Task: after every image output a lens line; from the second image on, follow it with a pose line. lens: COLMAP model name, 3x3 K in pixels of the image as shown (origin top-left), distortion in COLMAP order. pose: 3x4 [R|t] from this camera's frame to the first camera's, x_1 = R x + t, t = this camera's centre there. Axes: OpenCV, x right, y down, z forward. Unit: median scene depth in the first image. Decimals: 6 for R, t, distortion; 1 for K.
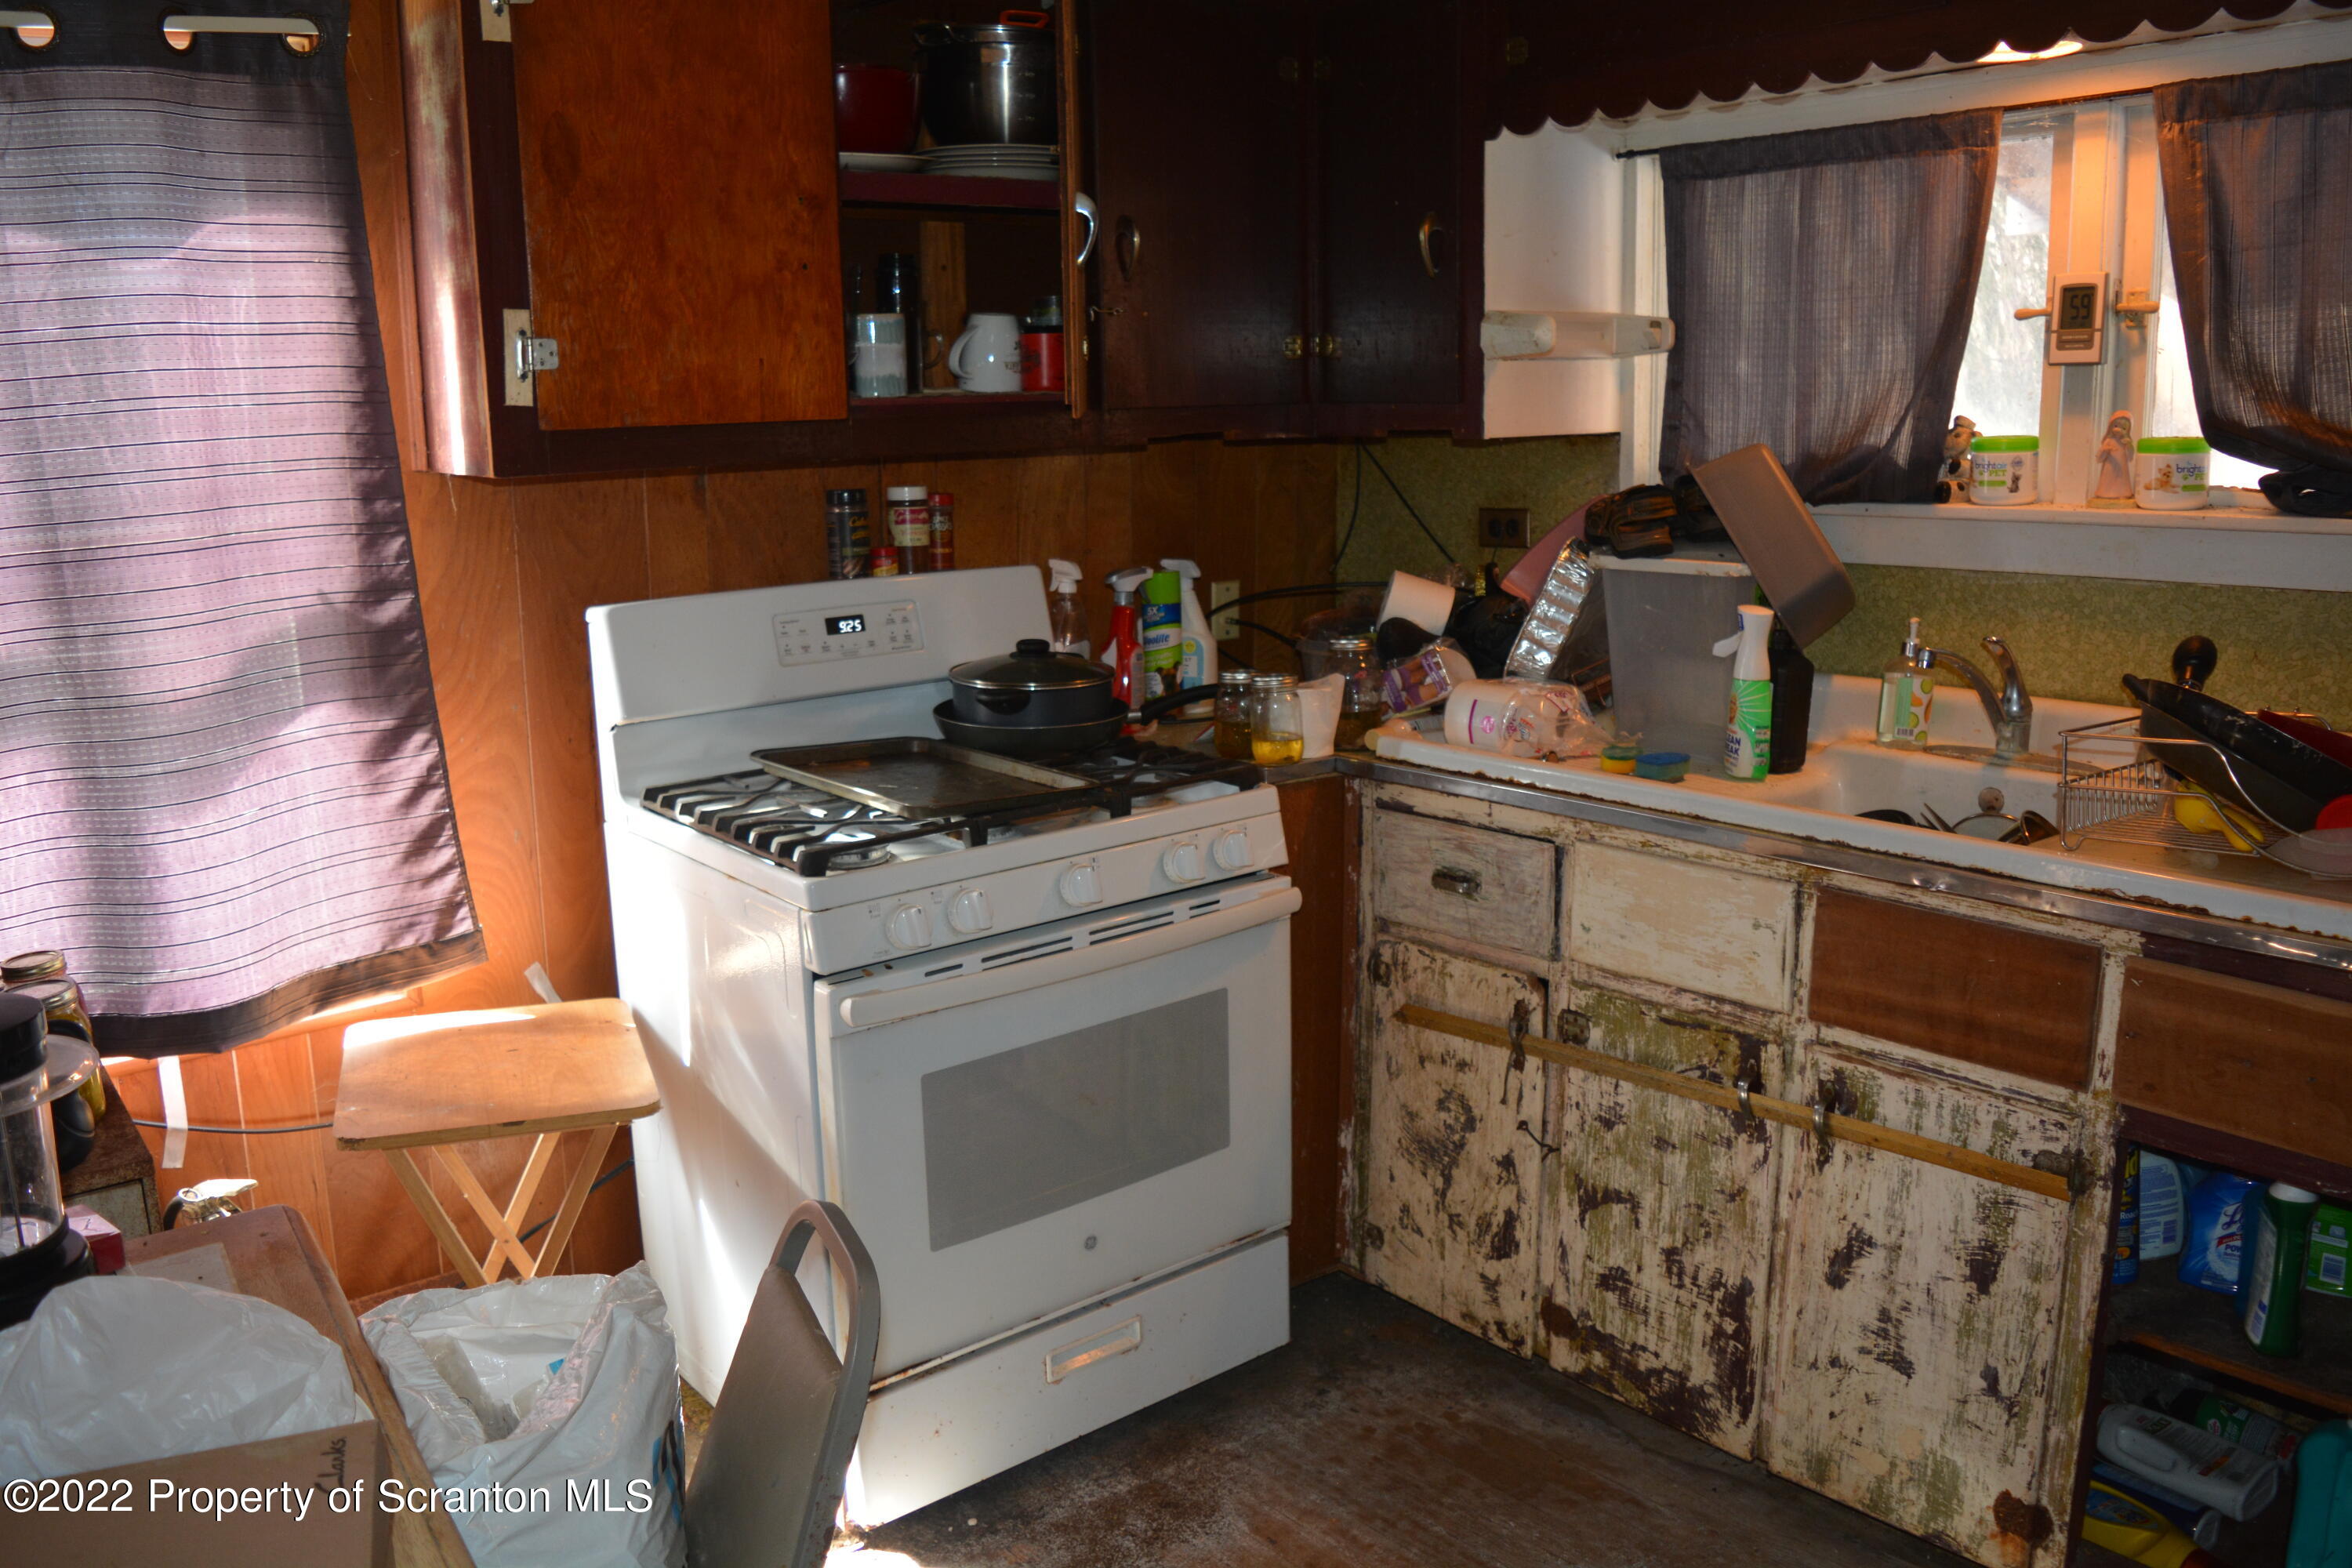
lens RADIAL K [[1864.5, 0, 1173.6], [0, 1864.5, 784.3], [0, 0, 1]] dist [-0.094309, -0.002169]
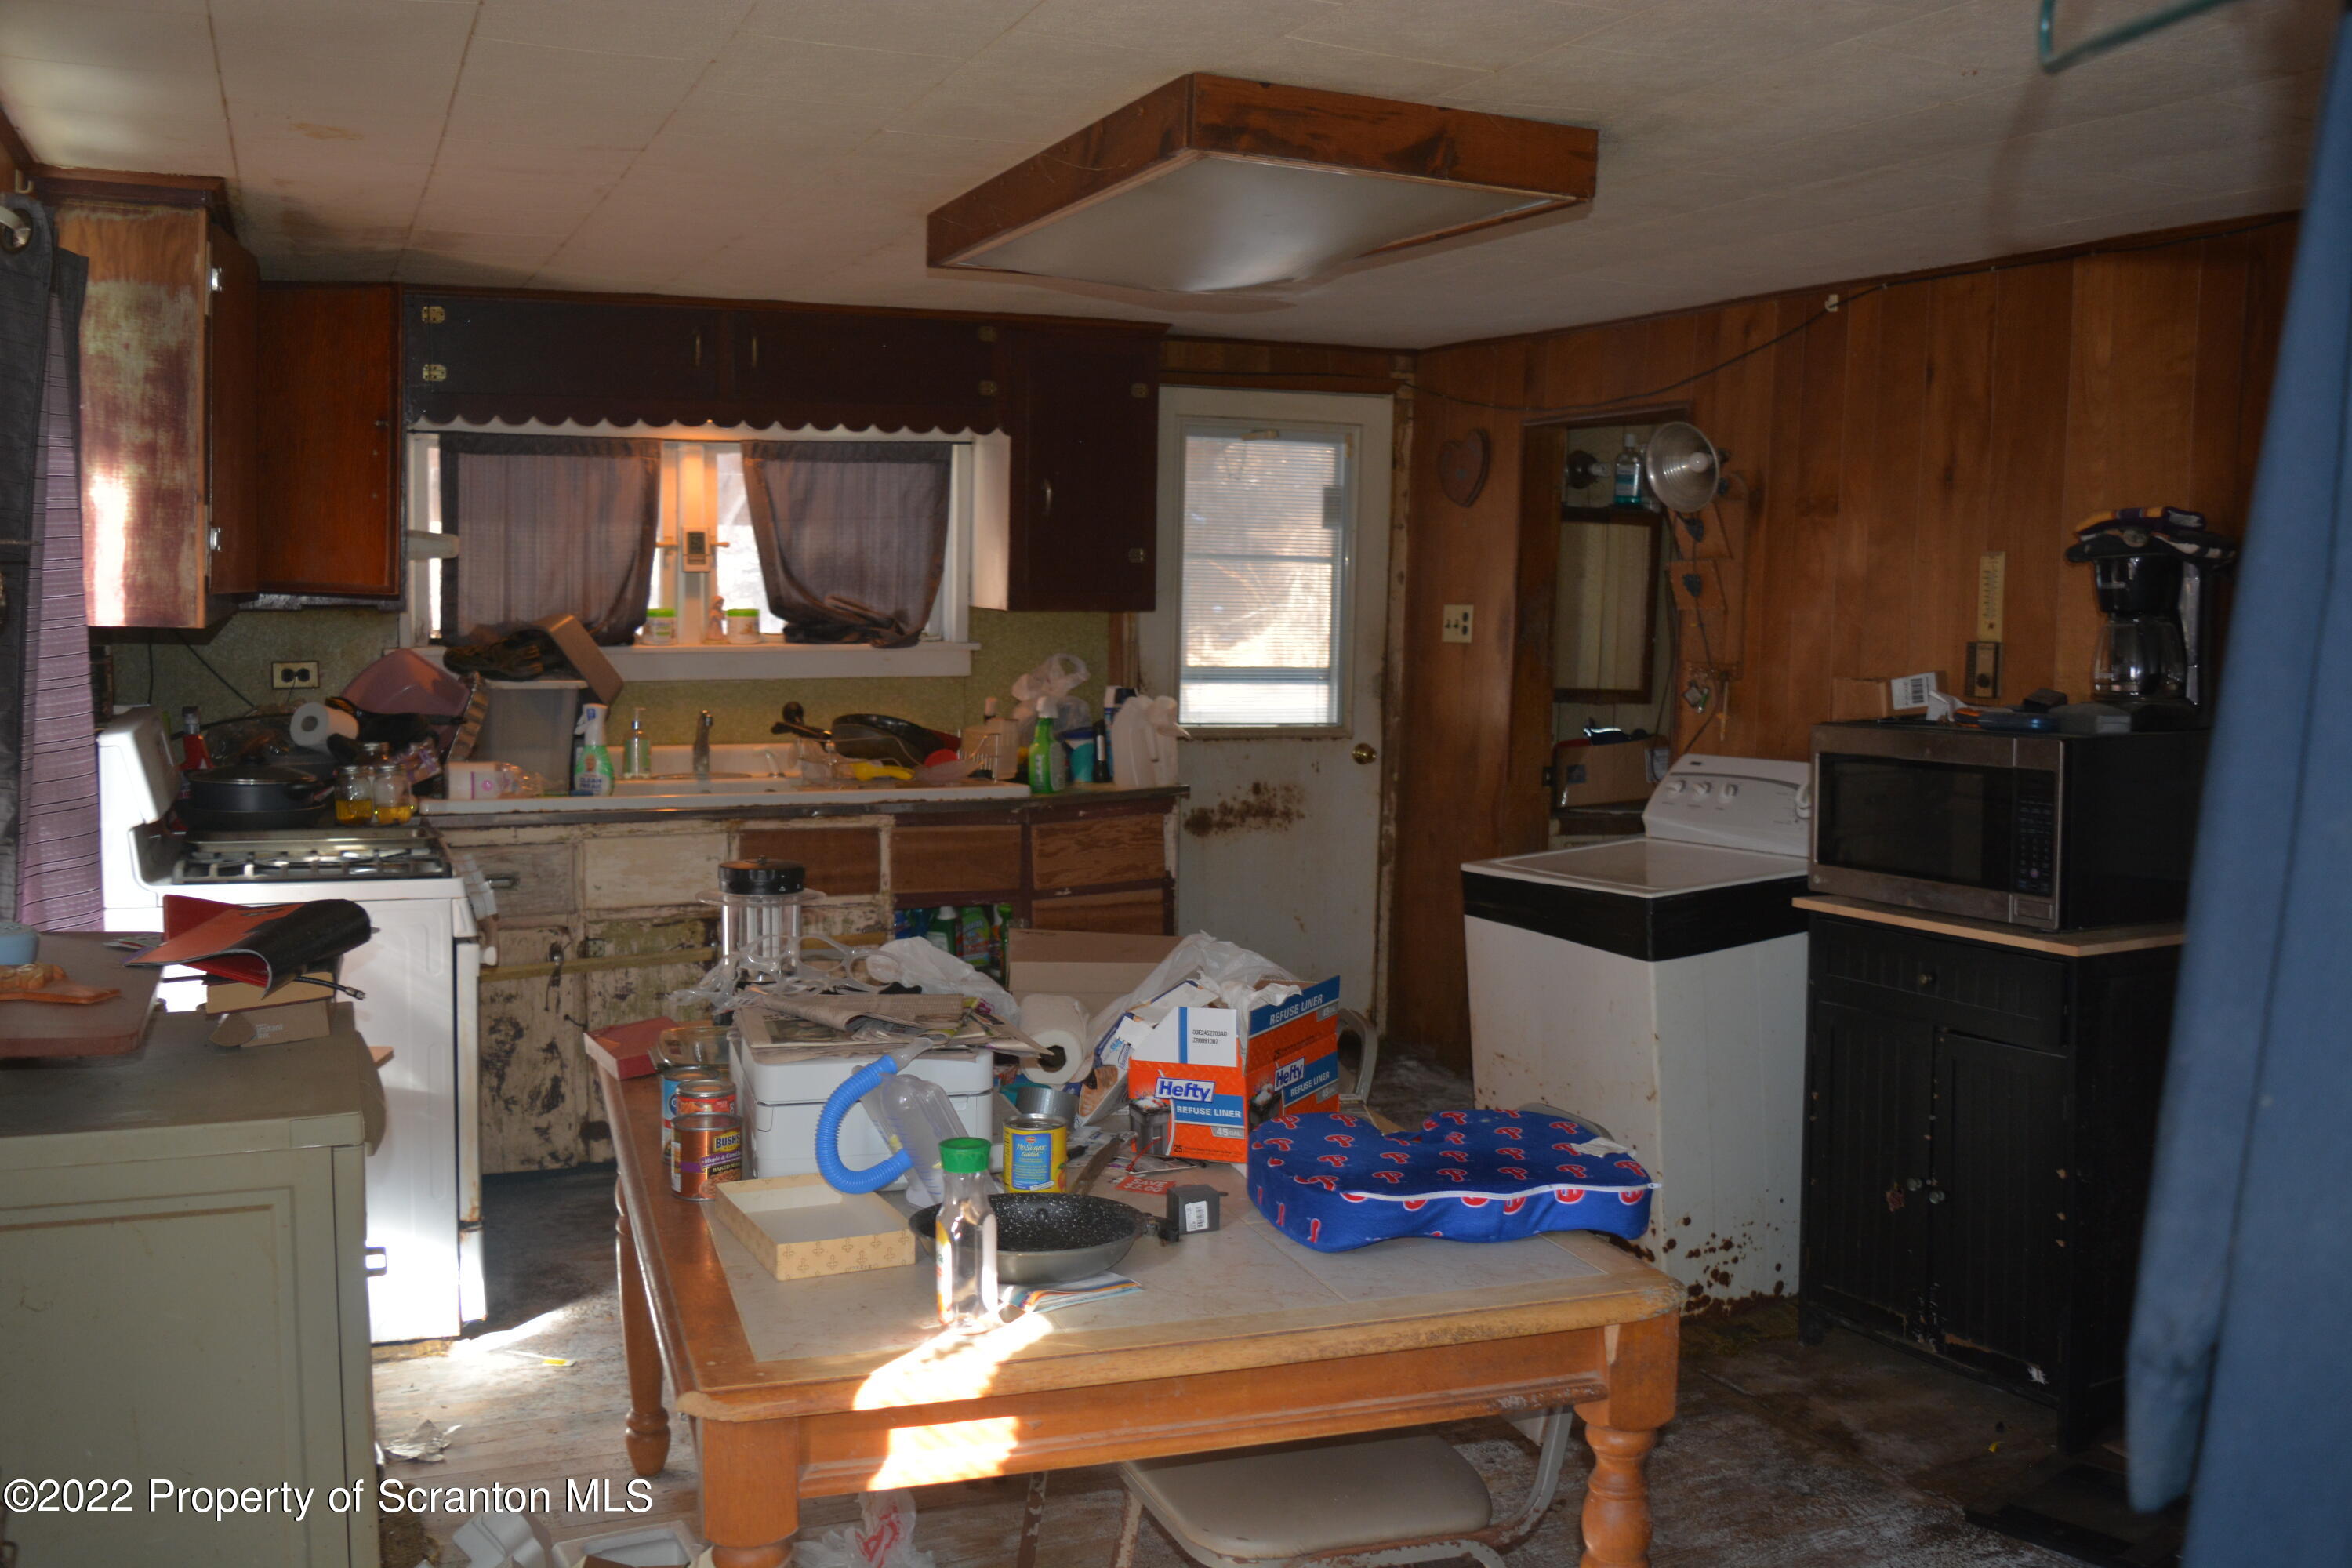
lens RADIAL K [[2114.1, 0, 1173.3], [0, 2114.1, 779.8], [0, 0, 1]] dist [0.001773, 0.001290]
pose [[0.262928, -0.065678, 0.962578, -1.503374], [0.176986, 0.984034, 0.018799, 0.035482], [-0.948444, 0.165420, 0.270354, -0.065163]]
